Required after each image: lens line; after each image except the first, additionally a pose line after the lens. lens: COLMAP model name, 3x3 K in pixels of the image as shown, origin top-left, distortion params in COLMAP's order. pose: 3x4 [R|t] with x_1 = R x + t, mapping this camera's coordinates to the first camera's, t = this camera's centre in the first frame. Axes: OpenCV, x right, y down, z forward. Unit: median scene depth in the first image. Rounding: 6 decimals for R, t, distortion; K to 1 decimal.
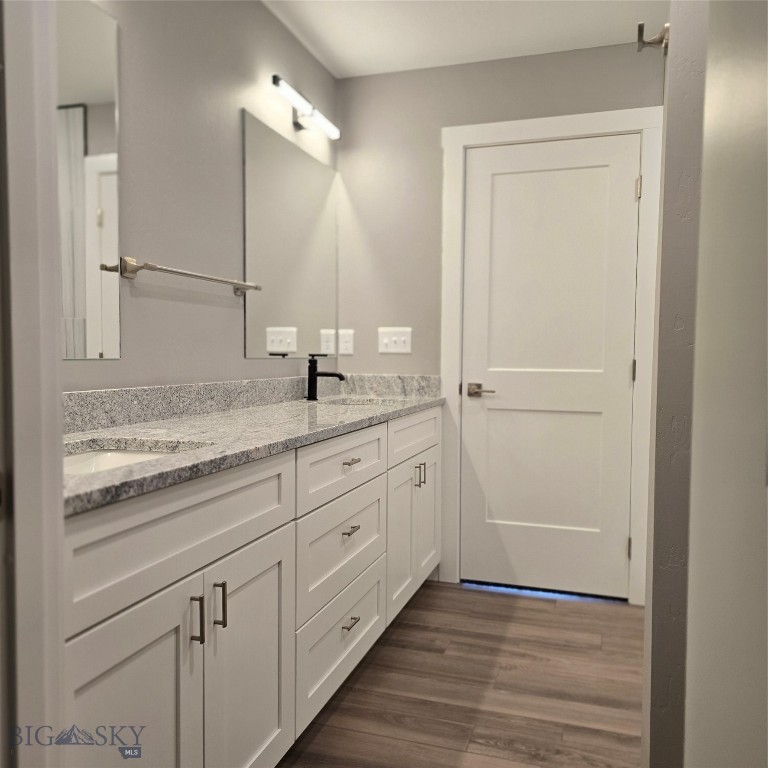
lens RADIAL K [[669.1, 0, 381.0], [0, 669.1, 385.0], [0, 0, 1]] dist [0.089132, -0.102622]
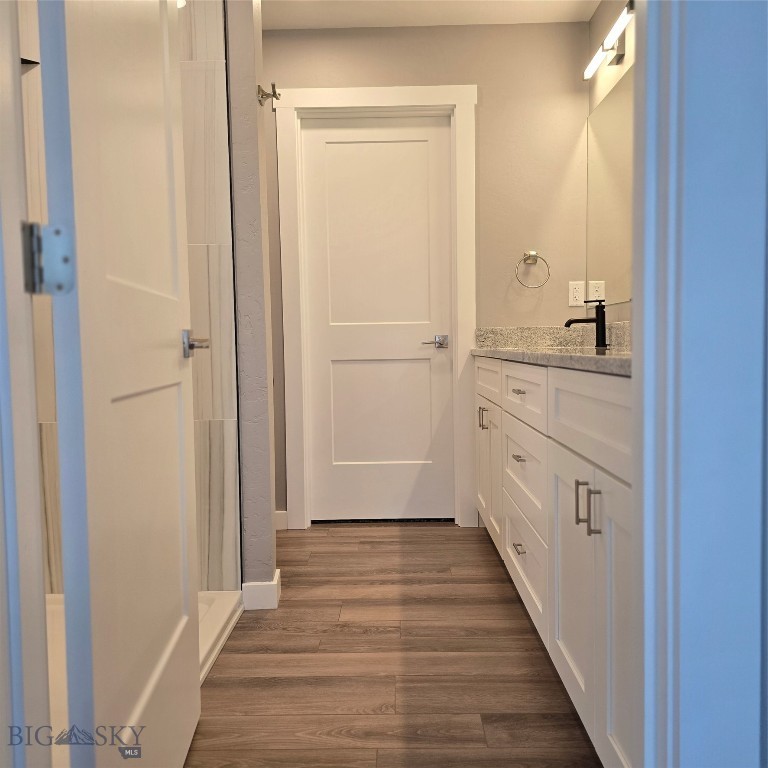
lens RADIAL K [[669.1, 0, 381.0], [0, 669.1, 385.0], [0, 0, 1]] dist [0.089132, -0.102622]
pose [[-0.955024, 0.024079, -0.295548, 0.347370], [-0.006813, 0.994653, 0.103053, 0.002270], [0.296449, 0.100431, -0.949753, 1.448902]]
